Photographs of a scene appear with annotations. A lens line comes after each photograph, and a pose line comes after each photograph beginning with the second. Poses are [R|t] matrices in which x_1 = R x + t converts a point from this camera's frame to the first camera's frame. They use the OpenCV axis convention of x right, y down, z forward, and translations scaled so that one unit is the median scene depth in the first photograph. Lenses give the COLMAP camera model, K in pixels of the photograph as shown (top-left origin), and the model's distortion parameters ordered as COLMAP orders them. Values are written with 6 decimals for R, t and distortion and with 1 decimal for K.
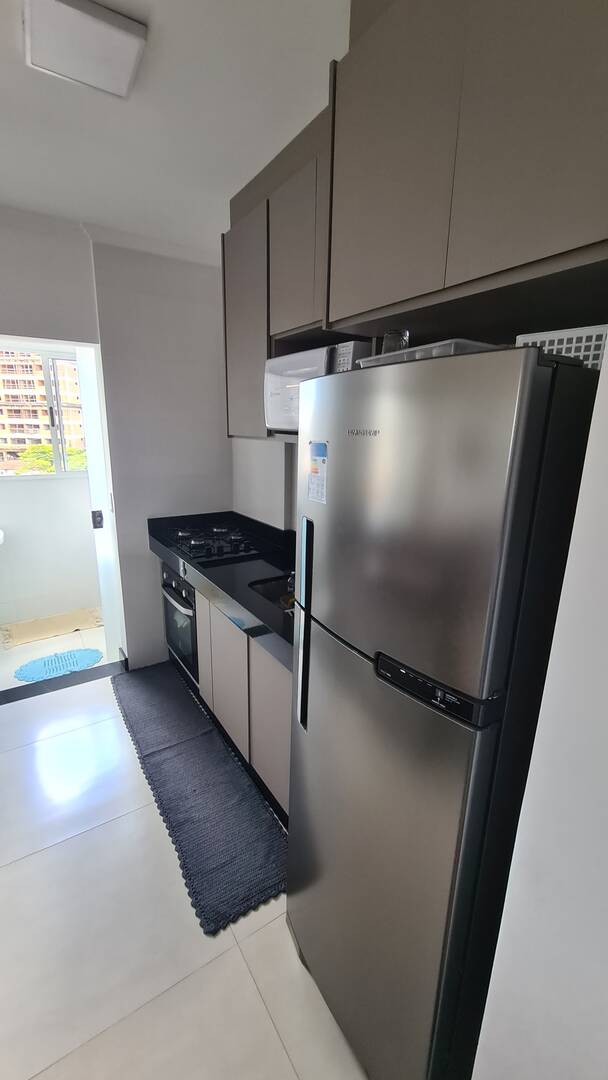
lens RADIAL K [[442.4, 0, 303.1], [0, 442.4, 540.7], [0, 0, 1]] dist [0.000632, -0.002280]
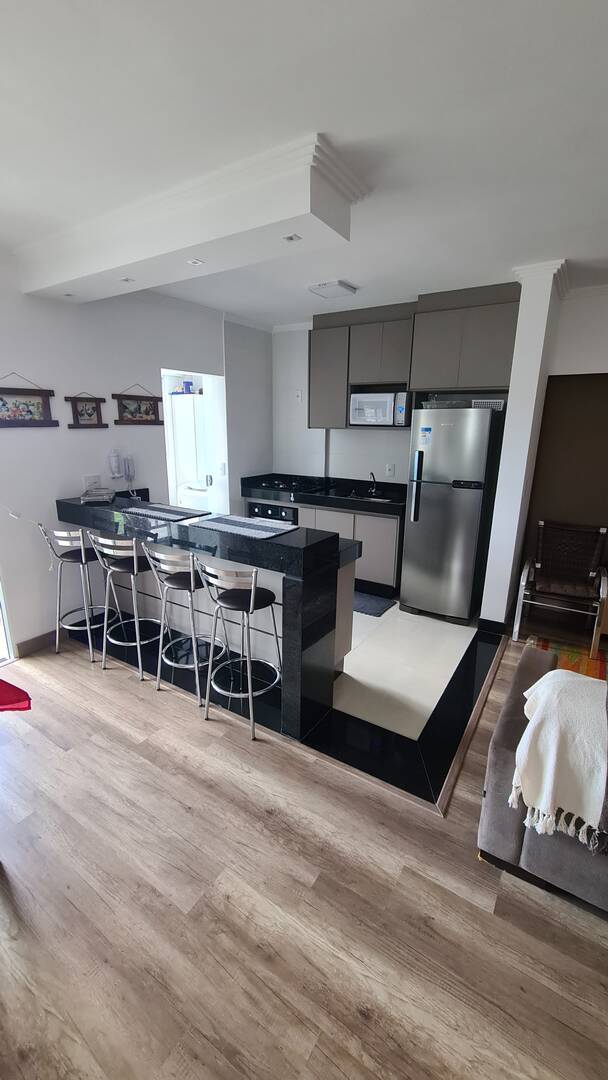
lens RADIAL K [[442.4, 0, 300.8], [0, 442.4, 538.8], [0, 0, 1]] dist [0.000632, -0.002280]
pose [[0.898297, -0.120037, 0.422674, -0.869406], [0.116217, 0.992610, 0.034902, 0.146107], [-0.423740, 0.017770, 0.905609, -0.611902]]
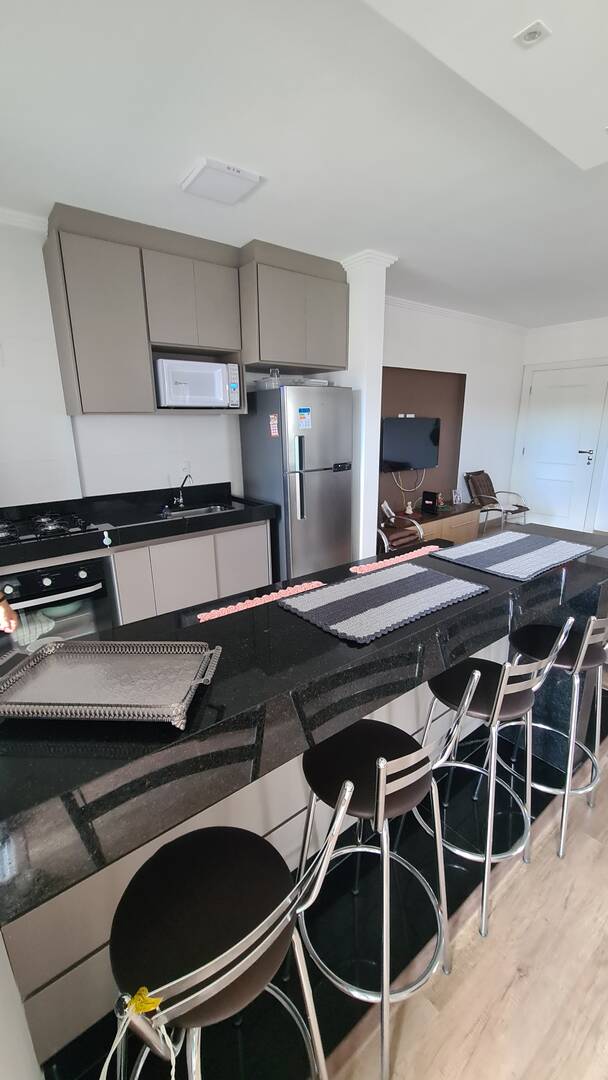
lens RADIAL K [[442.4, 0, 300.6], [0, 442.4, 538.4], [0, 0, 1]] dist [0.000632, -0.002280]
pose [[-0.118193, -0.275164, 0.954104, -1.090424], [0.262081, 0.918125, 0.297254, -0.106325], [-0.957781, 0.285186, -0.036401, 0.478472]]
